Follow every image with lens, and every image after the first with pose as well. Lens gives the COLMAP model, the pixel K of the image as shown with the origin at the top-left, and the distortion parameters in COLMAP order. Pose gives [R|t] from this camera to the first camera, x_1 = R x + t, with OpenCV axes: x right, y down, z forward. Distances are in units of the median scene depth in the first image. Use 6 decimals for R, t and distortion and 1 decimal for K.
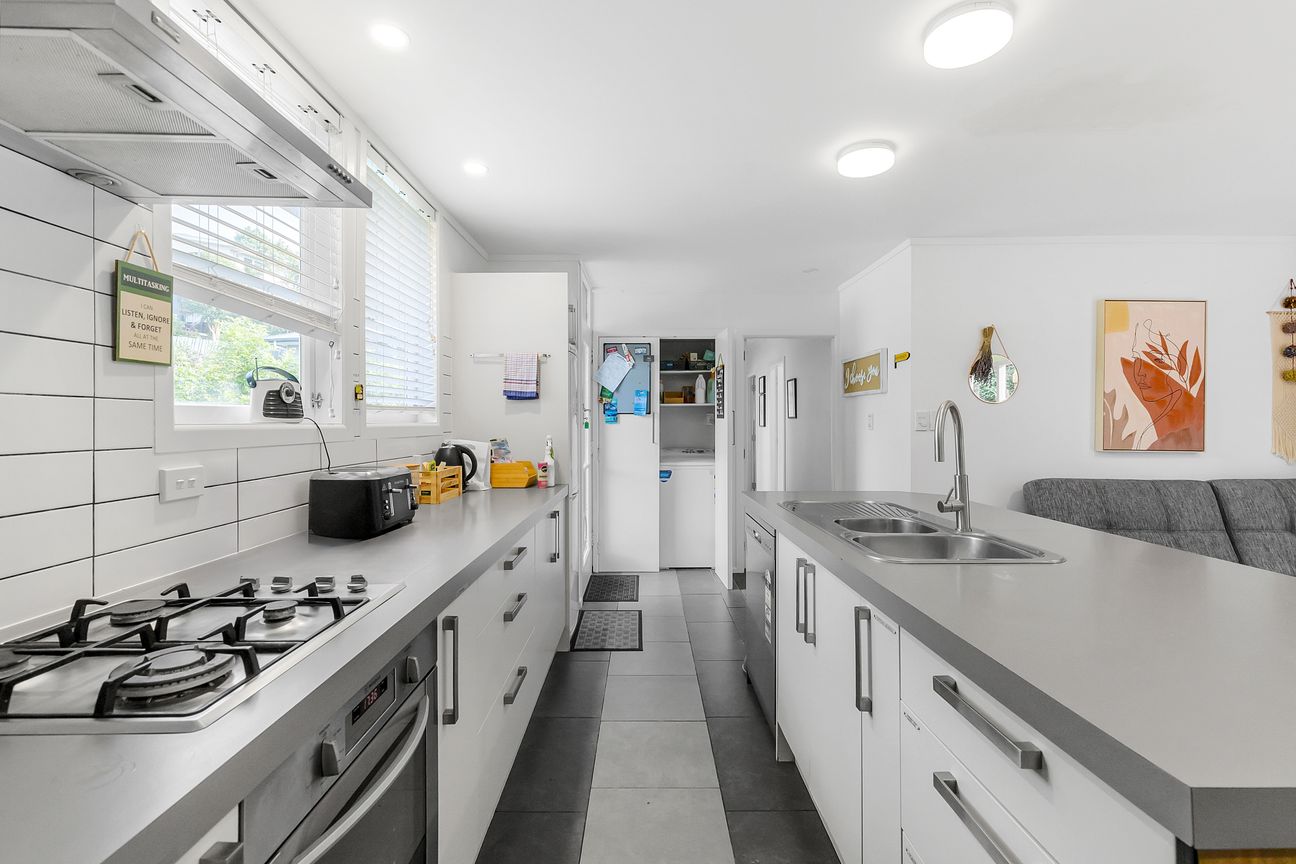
lens RADIAL K [[591.2, 0, 648.0], [0, 591.2, 432.0], [0, 0, 1]] dist [-0.001506, -0.000141]
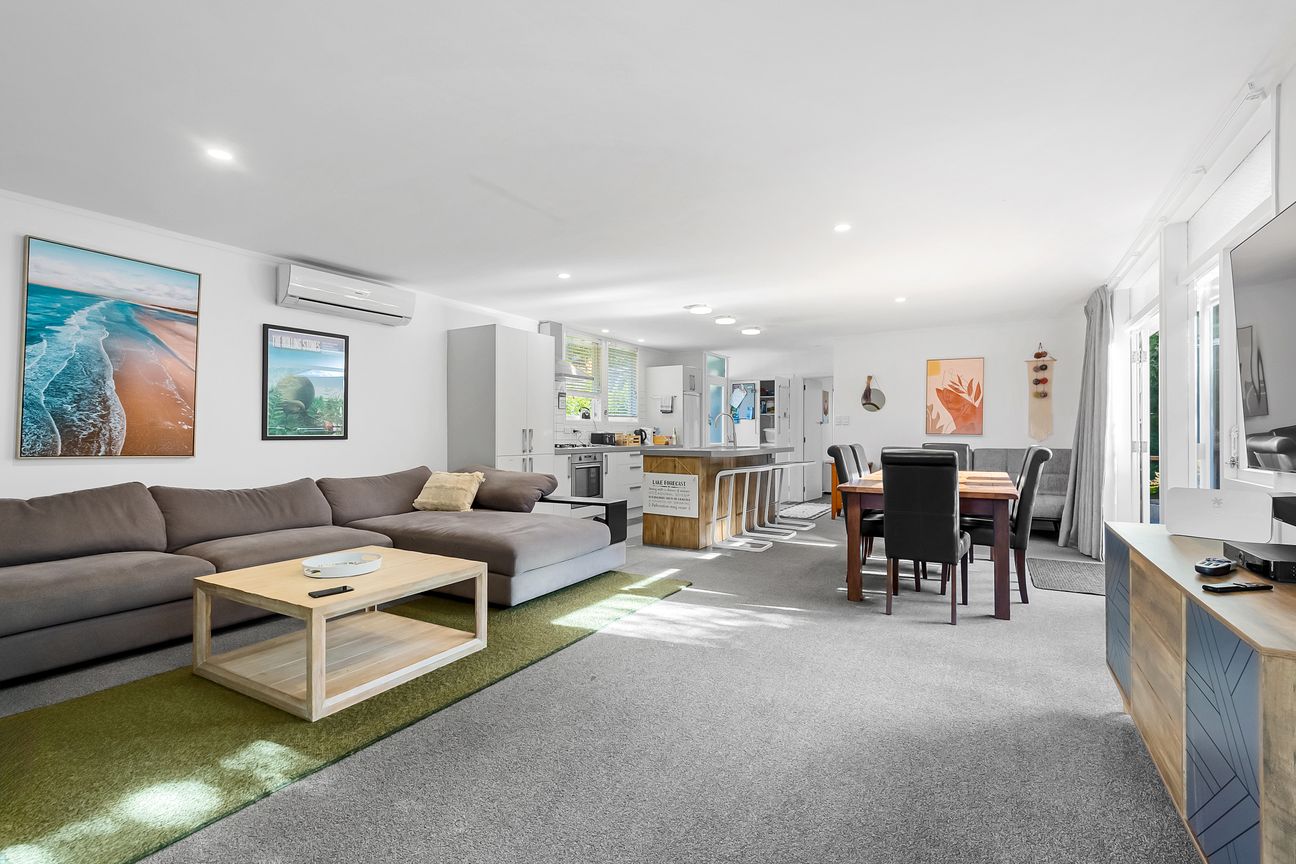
lens RADIAL K [[591.2, 0, 648.0], [0, 591.2, 432.0], [0, 0, 1]] dist [-0.001506, -0.000141]
pose [[0.865291, 0.001646, -0.501268, 0.963605], [-0.010516, 0.999834, -0.014870, 0.064877], [0.501160, 0.018138, 0.865165, -1.244818]]
